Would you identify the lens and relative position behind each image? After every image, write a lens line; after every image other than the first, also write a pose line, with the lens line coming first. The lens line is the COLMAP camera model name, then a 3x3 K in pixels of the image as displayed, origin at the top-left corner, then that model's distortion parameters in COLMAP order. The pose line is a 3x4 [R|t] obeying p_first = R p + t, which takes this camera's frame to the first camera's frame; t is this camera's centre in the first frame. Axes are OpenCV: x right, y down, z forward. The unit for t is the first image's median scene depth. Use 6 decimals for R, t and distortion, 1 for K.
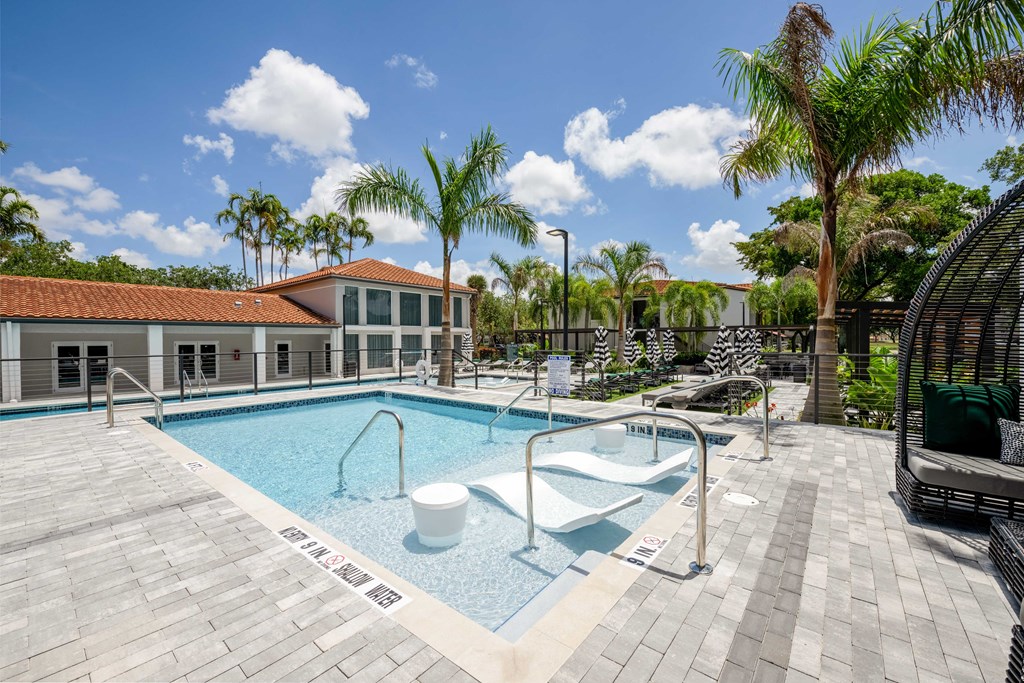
lens RADIAL K [[405.1, 0, 513.9], [0, 405.1, 347.3], [0, 0, 1]] dist [-0.022681, -0.000109]
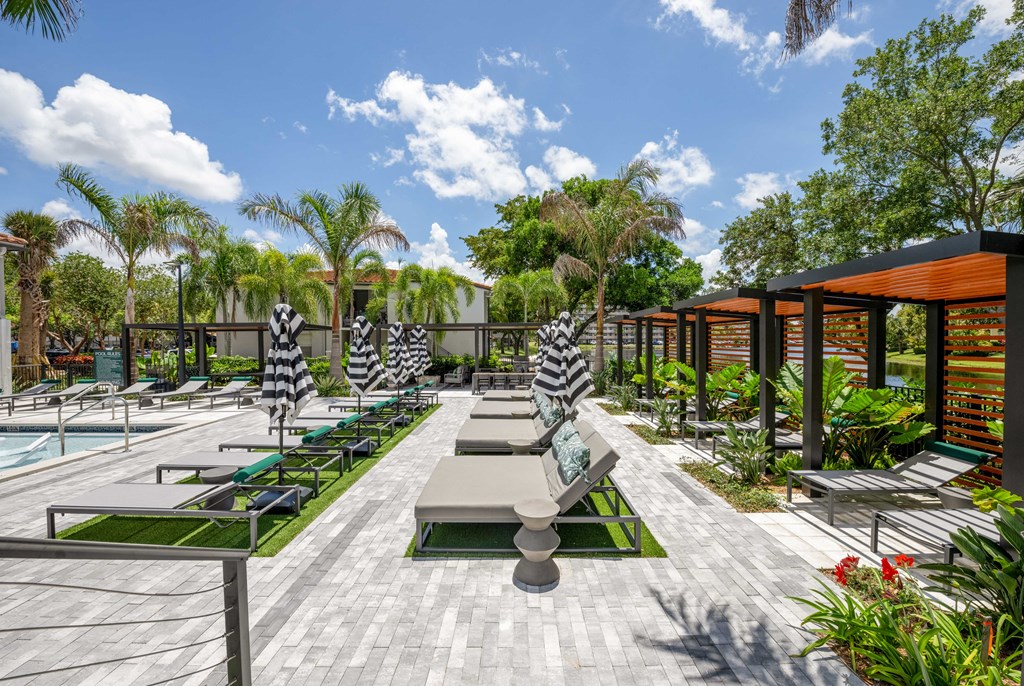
lens RADIAL K [[405.1, 0, 513.9], [0, 405.1, 348.8], [0, 0, 1]] dist [-0.022681, -0.000109]
pose [[0.778080, -0.011558, 0.628059, 0.079499], [0.012184, 0.999920, 0.003307, -0.005755], [-0.628047, 0.005079, 0.778159, 0.316439]]
